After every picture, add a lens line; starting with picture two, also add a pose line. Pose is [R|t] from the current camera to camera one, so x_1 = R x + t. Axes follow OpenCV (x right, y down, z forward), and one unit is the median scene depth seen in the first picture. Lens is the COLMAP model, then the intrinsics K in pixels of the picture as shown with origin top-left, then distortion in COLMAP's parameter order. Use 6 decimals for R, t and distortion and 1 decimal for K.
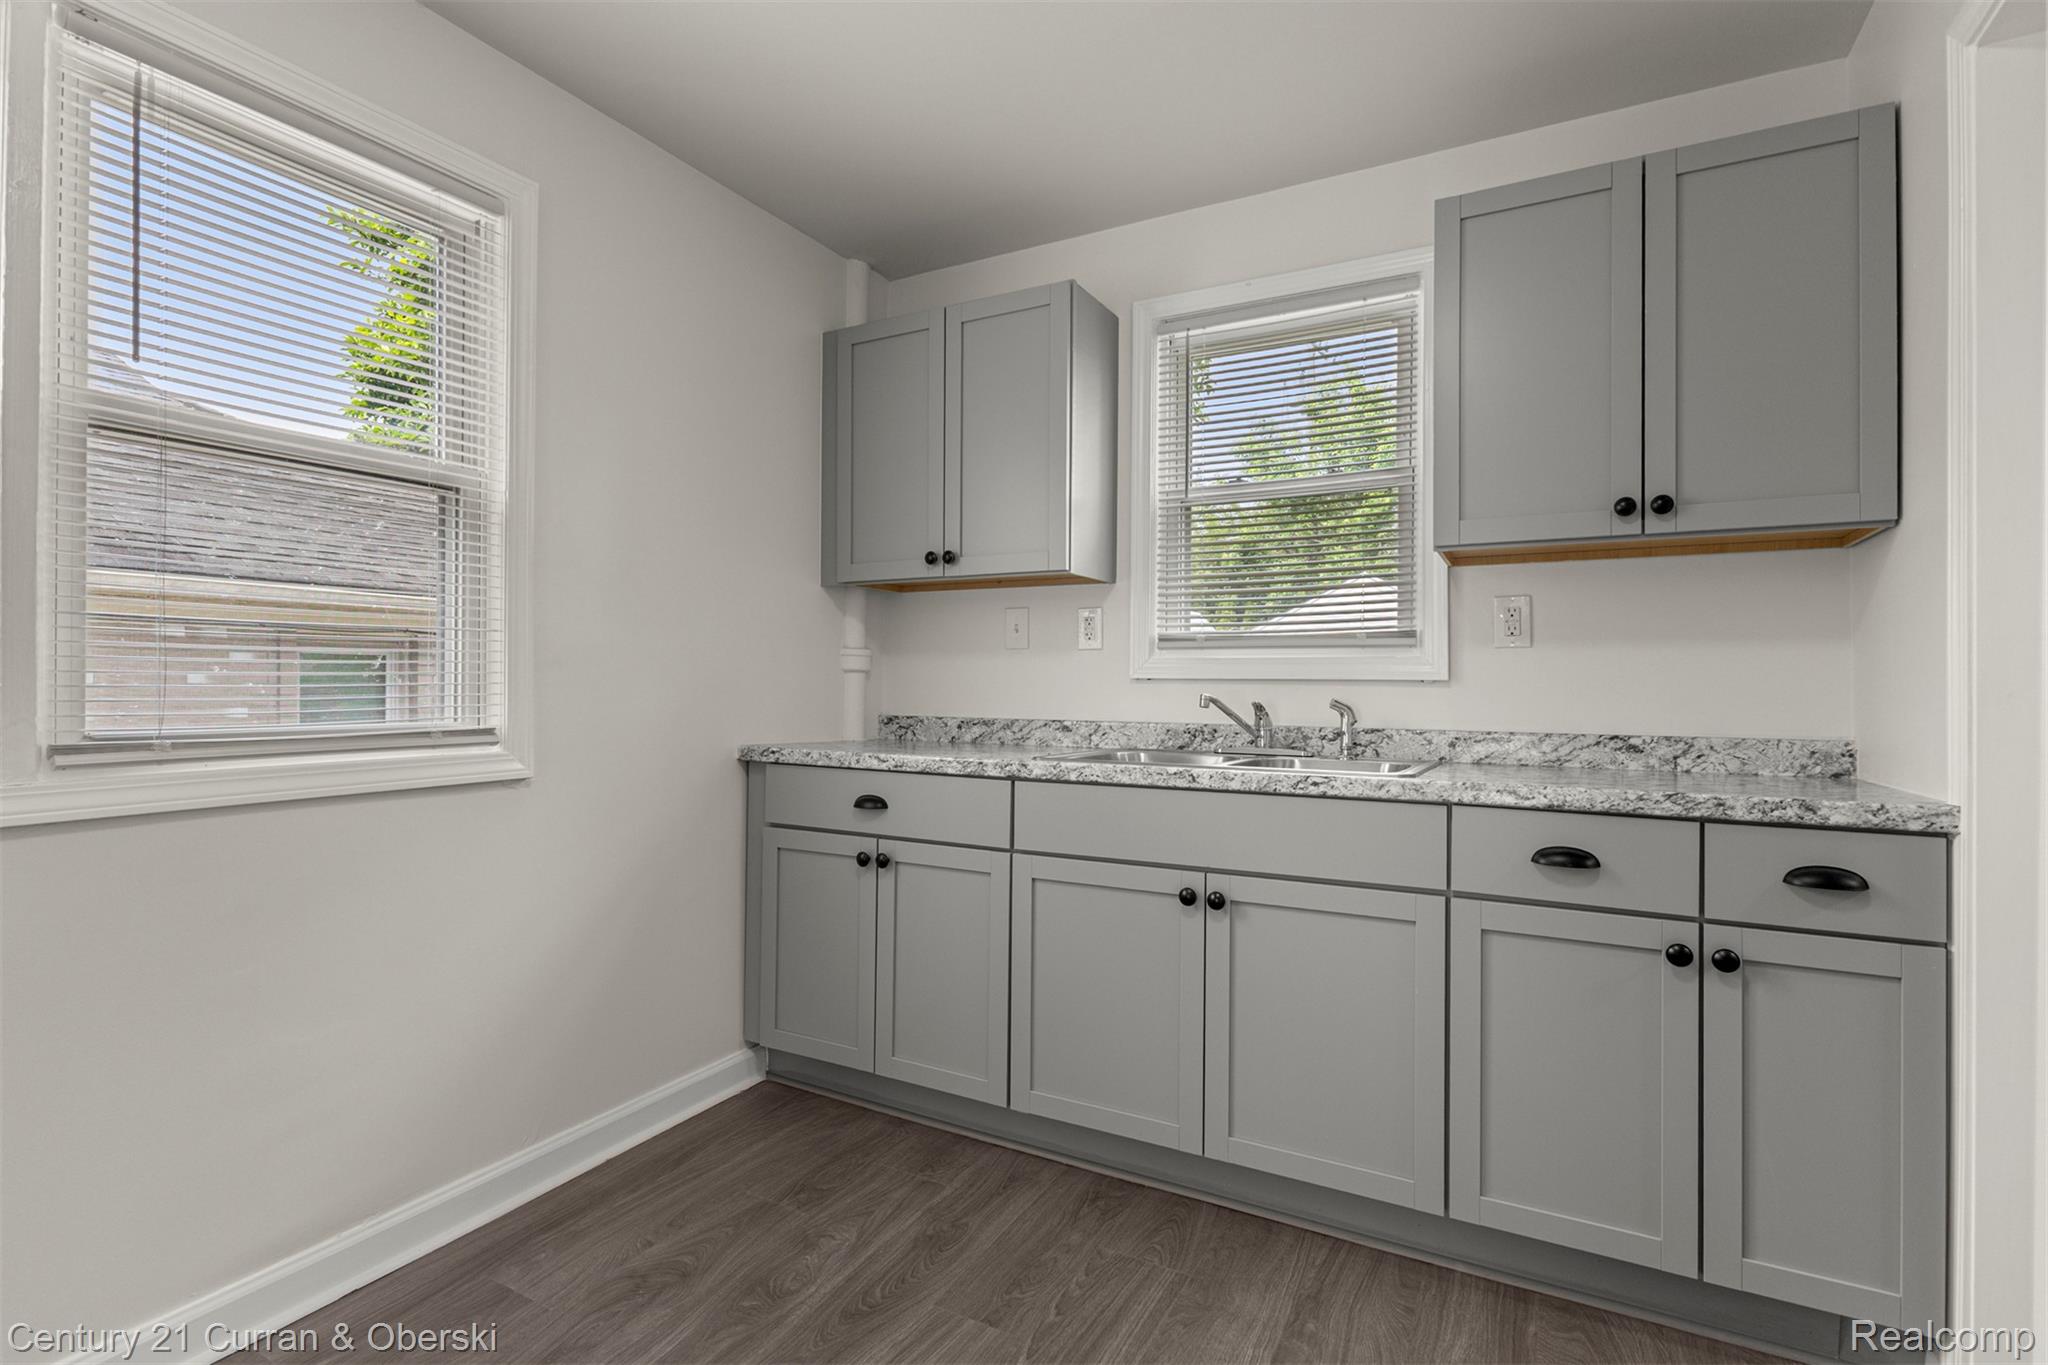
lens RADIAL K [[962.0, 0, 1024.0], [0, 962.0, 682.5], [0, 0, 1]] dist [0.009216, 0.000052]
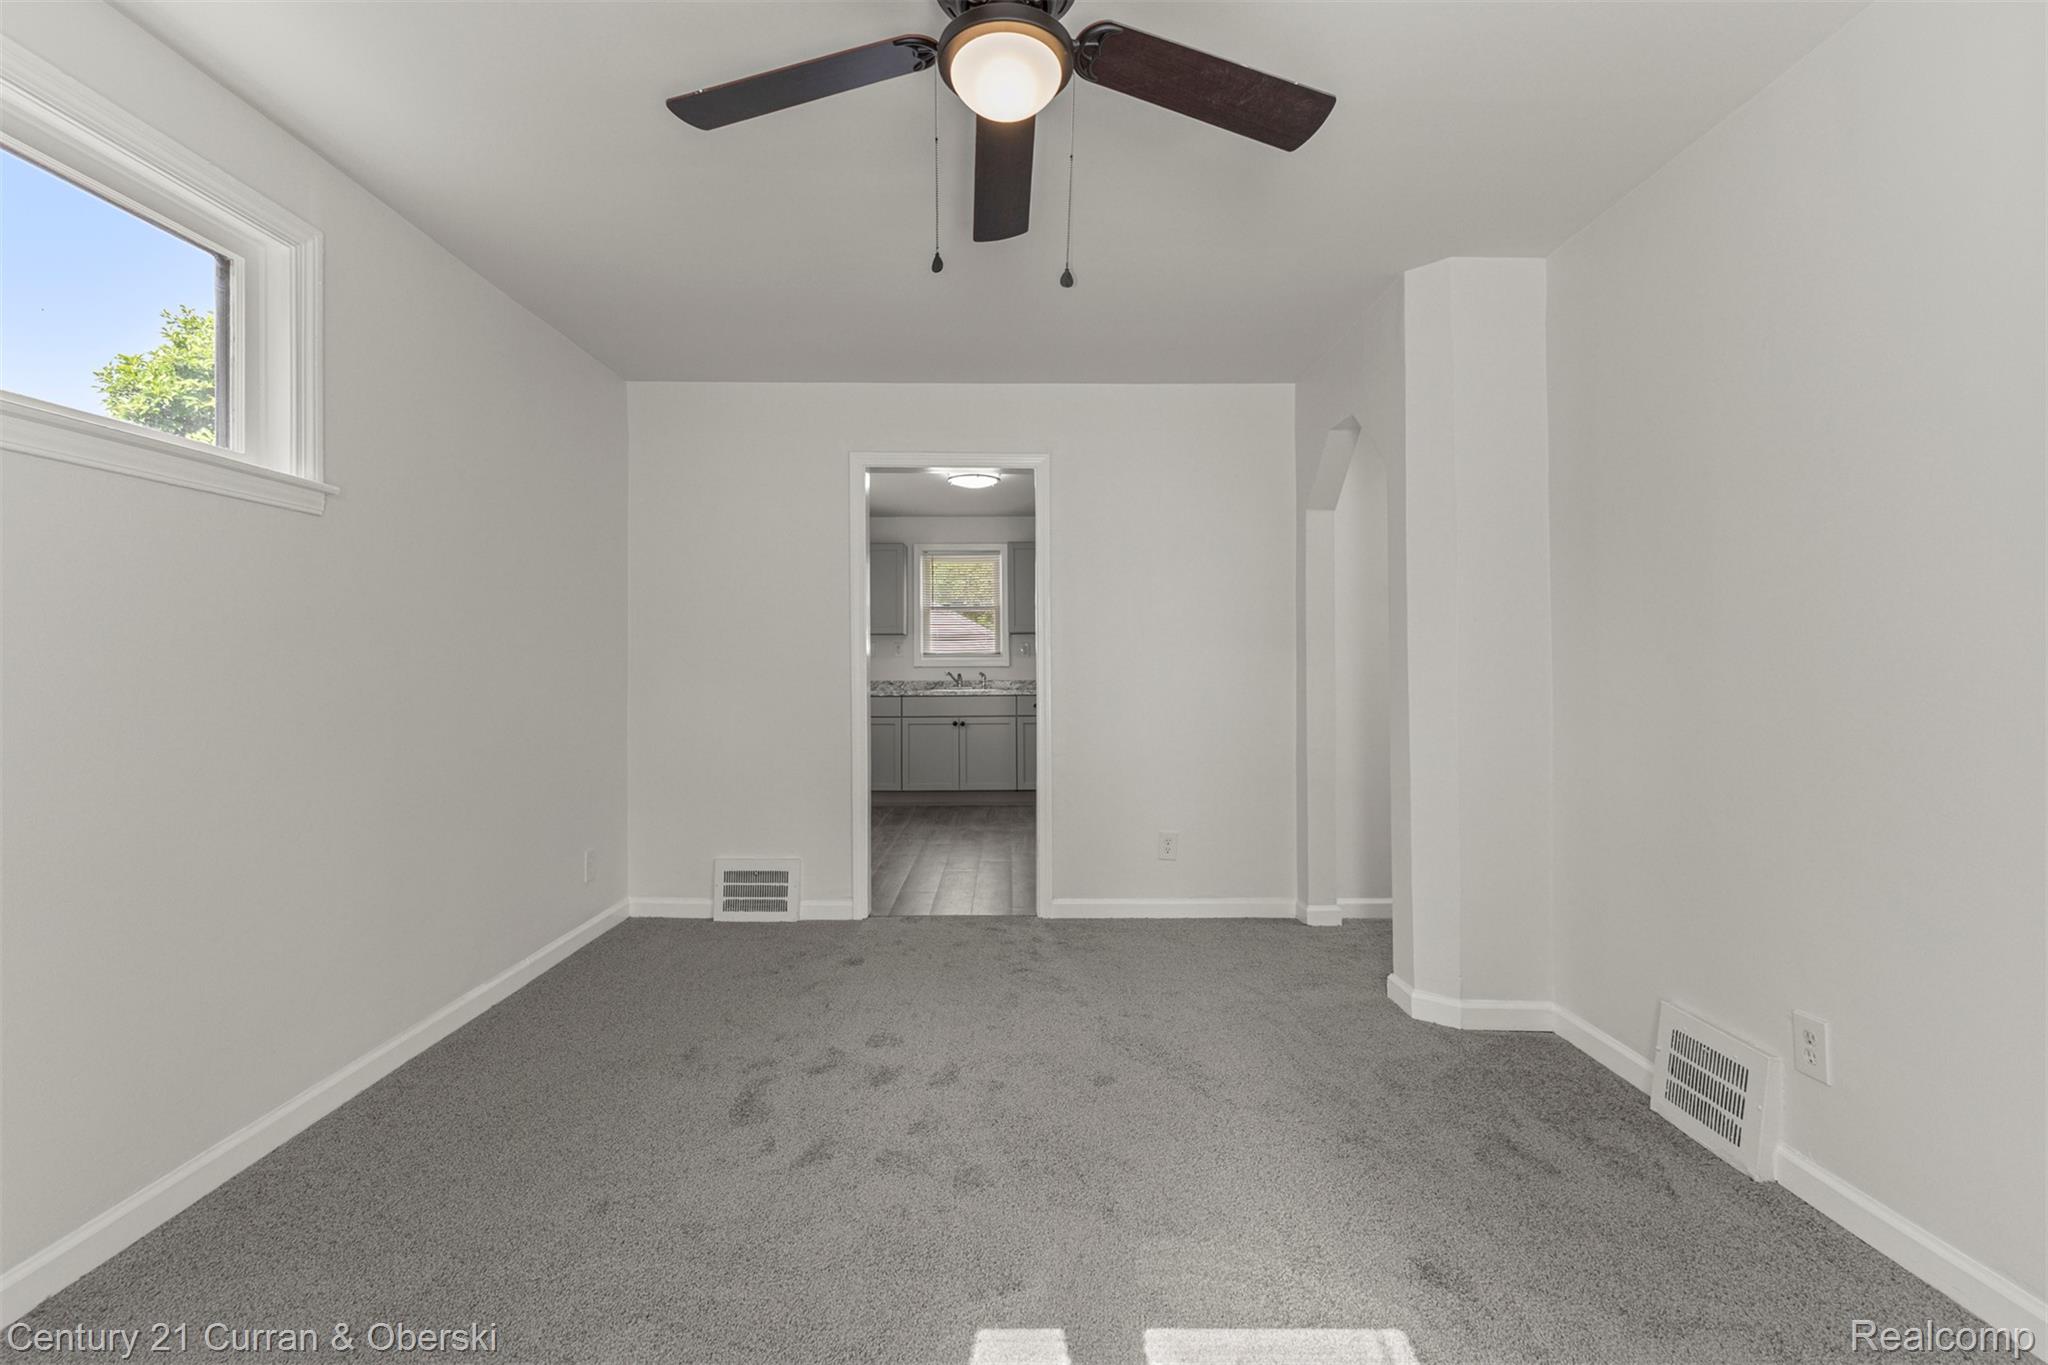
lens RADIAL K [[889.2, 0, 1023.3], [0, 889.2, 663.2], [0, 0, 1]] dist [0.004609, 0.000397]
pose [[0.870408, -0.010301, 0.492223, -1.281240], [0.010150, 0.999944, 0.002977, -0.026206], [-0.492226, 0.002404, 0.870464, -2.134244]]
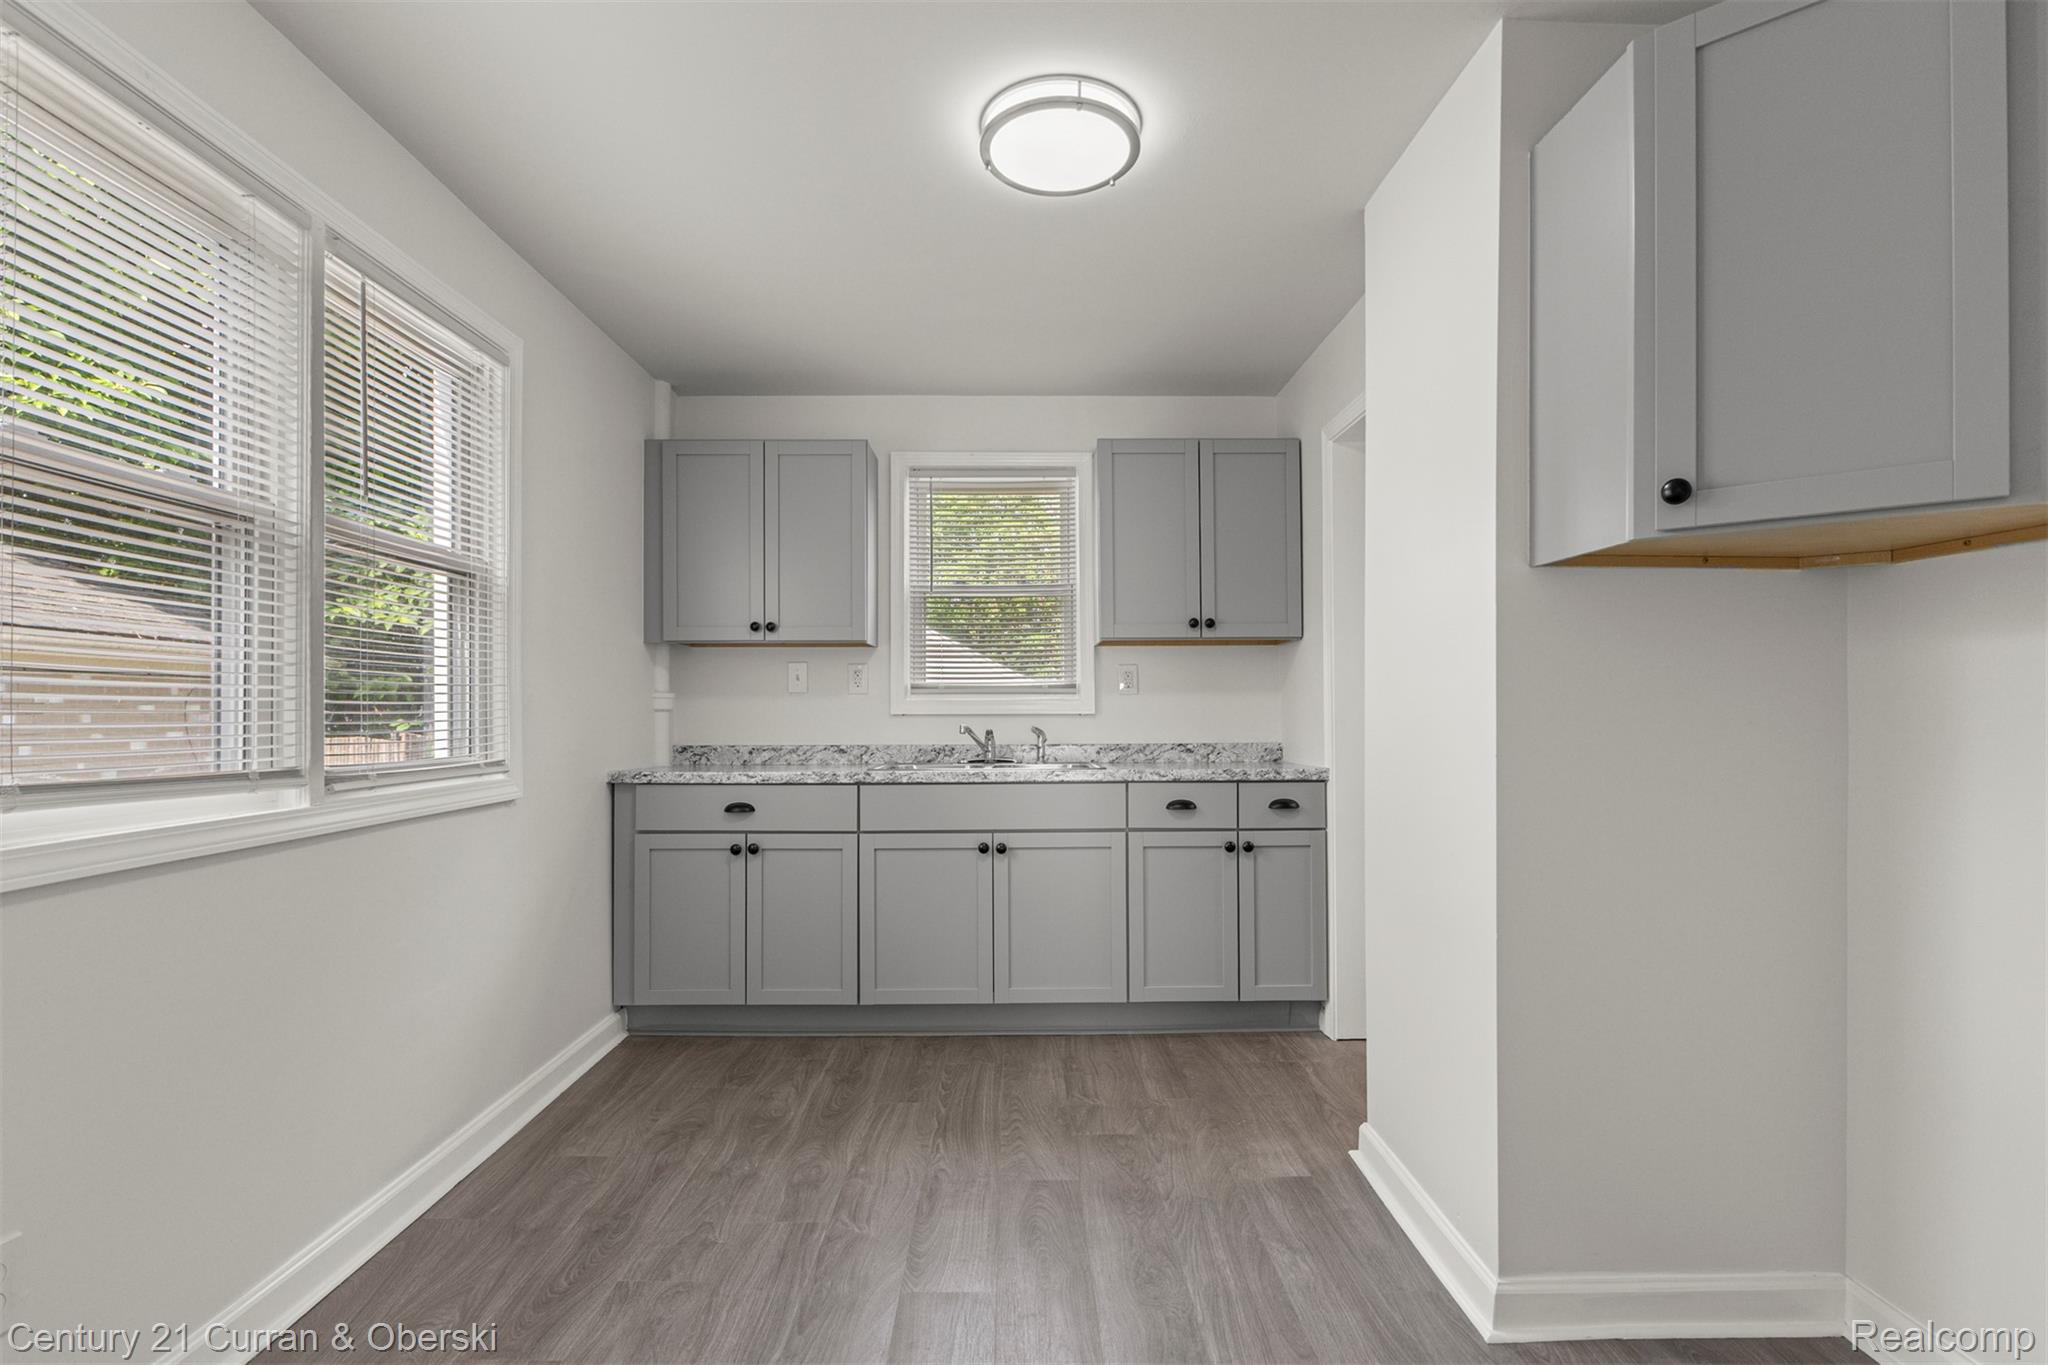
lens RADIAL K [[963.8, 0, 1017.9], [0, 963.8, 709.8], [0, 0, 1]] dist [-0.001196, 0.000042]
pose [[0.874715, -0.009190, 0.484551, -0.547751], [0.009271, 0.999955, 0.002231, -0.016379], [-0.484549, 0.002541, 0.874760, -0.448299]]
